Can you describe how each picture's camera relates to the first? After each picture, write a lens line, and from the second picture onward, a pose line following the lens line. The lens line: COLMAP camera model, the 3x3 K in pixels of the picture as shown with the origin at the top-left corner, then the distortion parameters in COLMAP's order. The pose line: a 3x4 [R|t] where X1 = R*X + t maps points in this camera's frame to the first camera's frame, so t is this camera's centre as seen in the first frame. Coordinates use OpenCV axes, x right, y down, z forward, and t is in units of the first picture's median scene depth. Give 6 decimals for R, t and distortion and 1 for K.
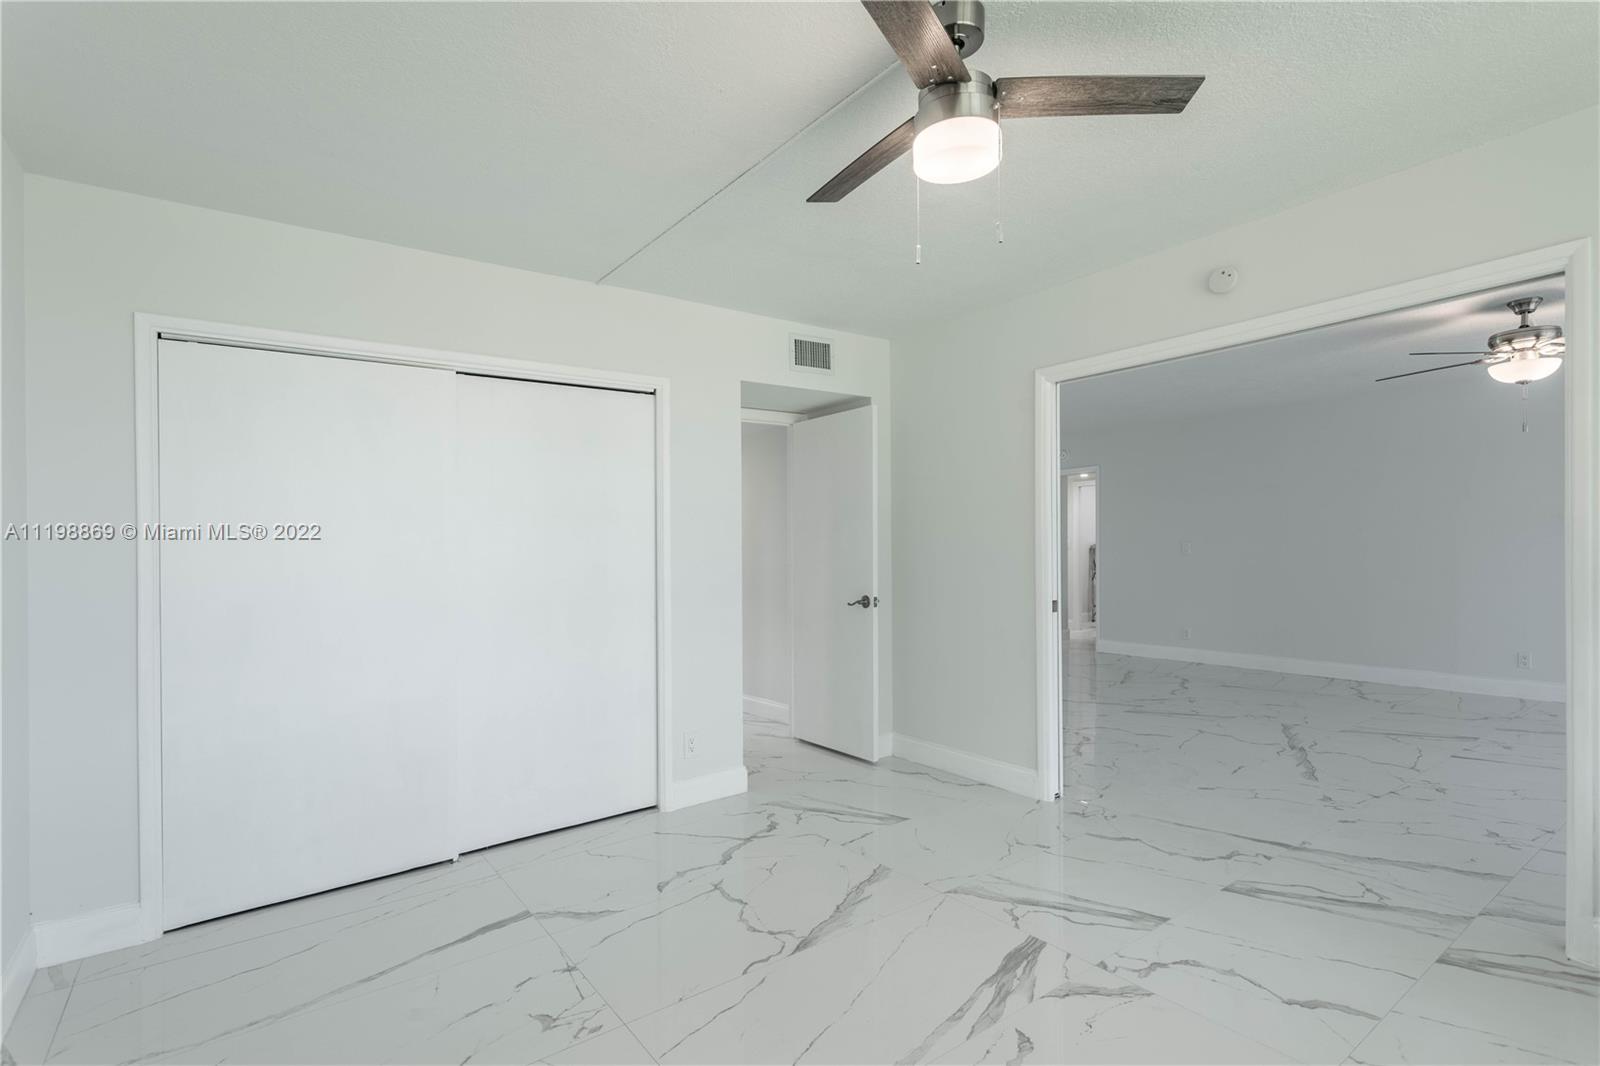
lens RADIAL K [[756.6, 0, 790.4], [0, 756.6, 541.5], [0, 0, 1]] dist [0.003143, -0.002426]
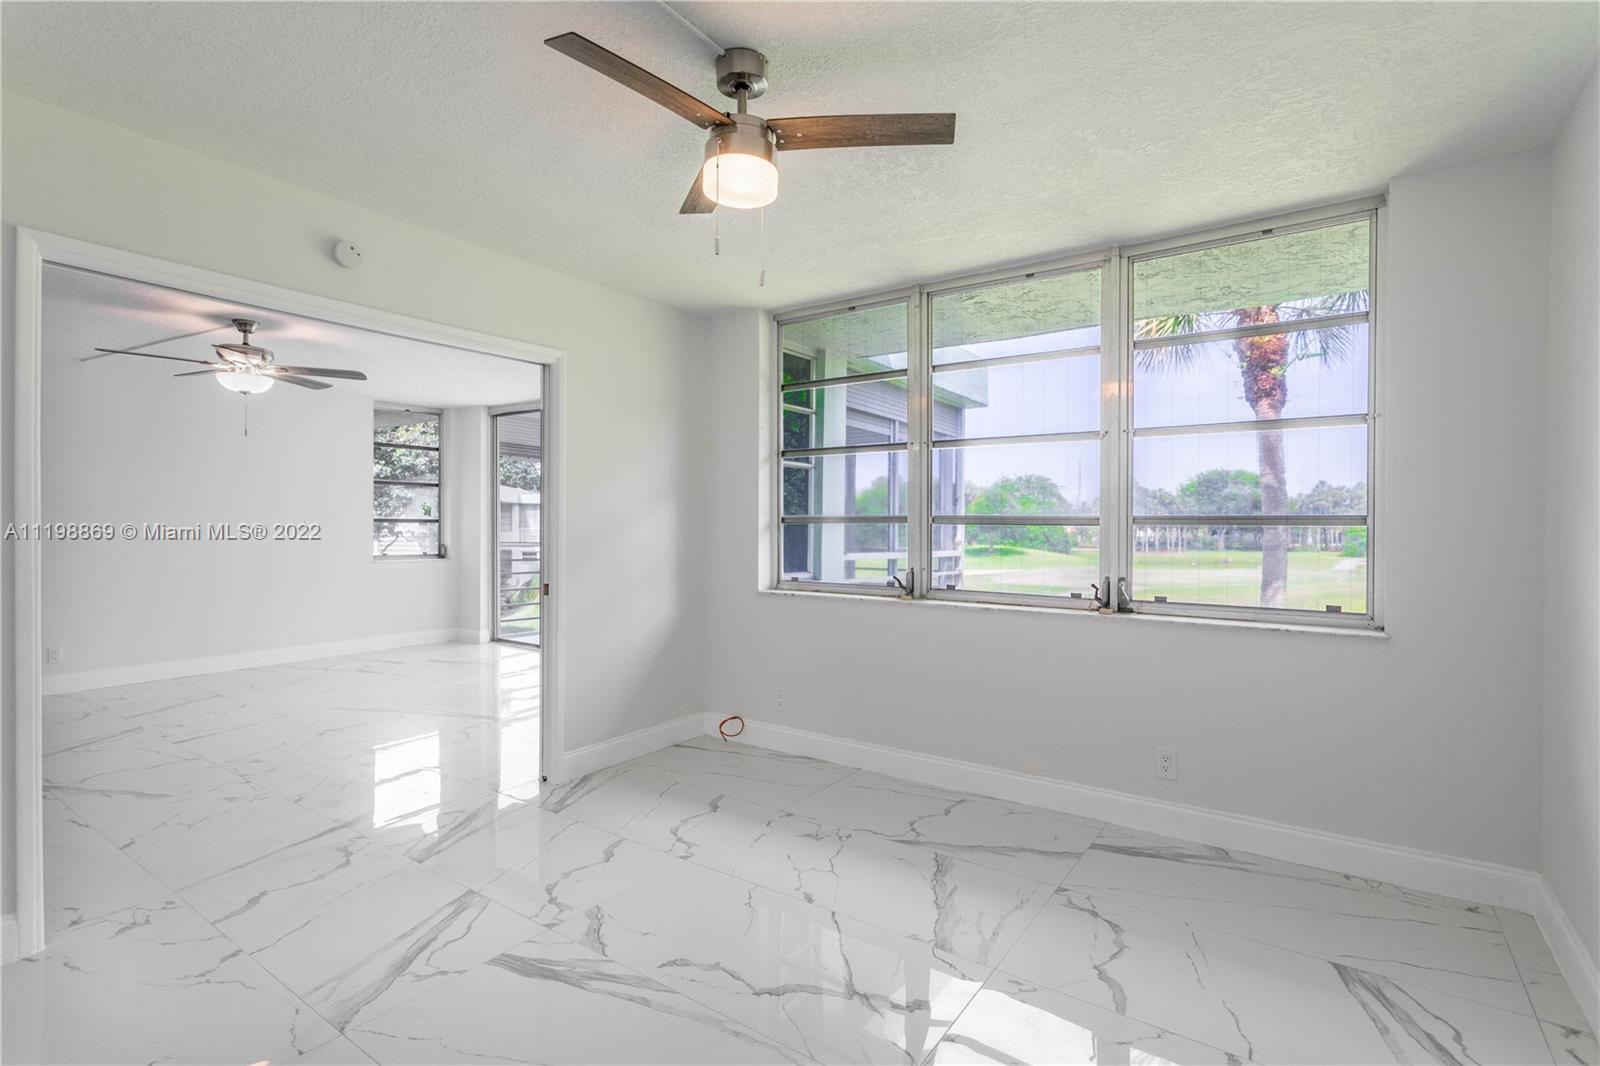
lens RADIAL K [[756.6, 0, 825.8], [0, 756.6, 536.1], [0, 0, 1]] dist [0.003143, -0.002426]
pose [[-0.334002, 0.006960, 0.942547, -0.646773], [-0.003392, 0.999957, -0.008586, 0.020521], [-0.942566, -0.006065, -0.333964, 0.893886]]
